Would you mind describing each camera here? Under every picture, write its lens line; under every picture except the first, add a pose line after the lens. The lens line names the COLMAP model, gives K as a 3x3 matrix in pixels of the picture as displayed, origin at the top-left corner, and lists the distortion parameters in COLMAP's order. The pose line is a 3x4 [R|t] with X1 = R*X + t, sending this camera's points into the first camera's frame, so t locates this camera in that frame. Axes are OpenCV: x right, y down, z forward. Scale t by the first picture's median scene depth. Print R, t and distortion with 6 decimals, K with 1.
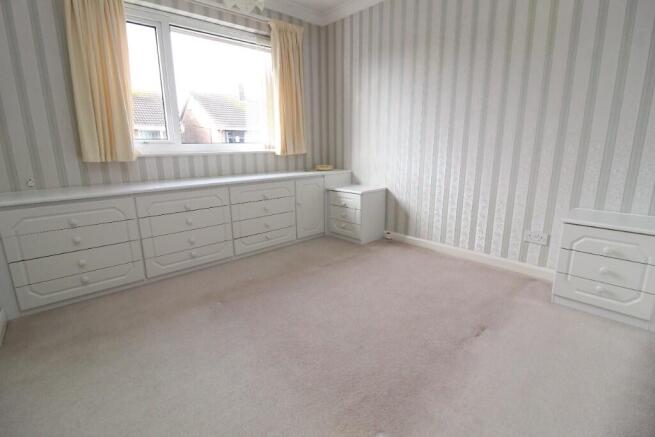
lens RADIAL K [[304.8, 0, 326.1], [0, 304.8, 214.8], [0, 0, 1]] dist [-0.010041, -0.003878]
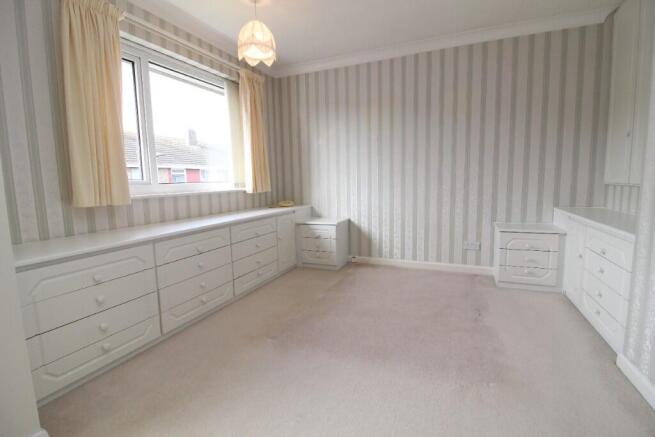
lens RADIAL K [[304.8, 0, 328.7], [0, 304.8, 215.6], [0, 0, 1]] dist [-0.010041, -0.003878]
pose [[0.909472, -0.057231, 0.411807, -0.398867], [0.103209, 0.990555, -0.090273, -0.003492], [-0.402751, 0.124603, 0.906789, -0.029384]]
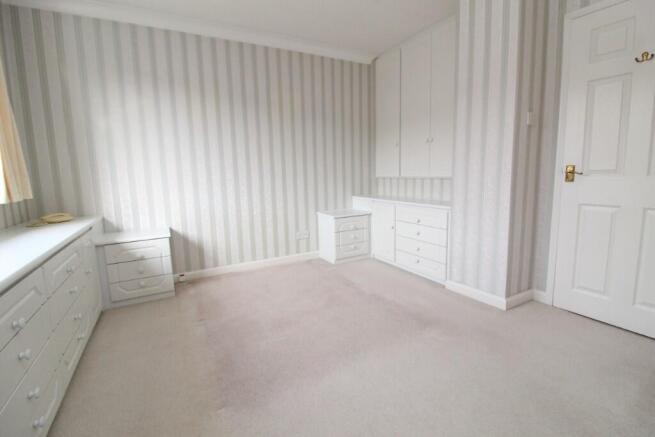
lens RADIAL K [[304.8, 0, 328.7], [0, 304.8, 214.0], [0, 0, 1]] dist [-0.010041, -0.003878]
pose [[0.232570, -0.126273, 0.964348, -0.630745], [0.239023, 0.968547, 0.069178, -0.087114], [-0.942751, 0.214412, 0.255437, 0.361432]]
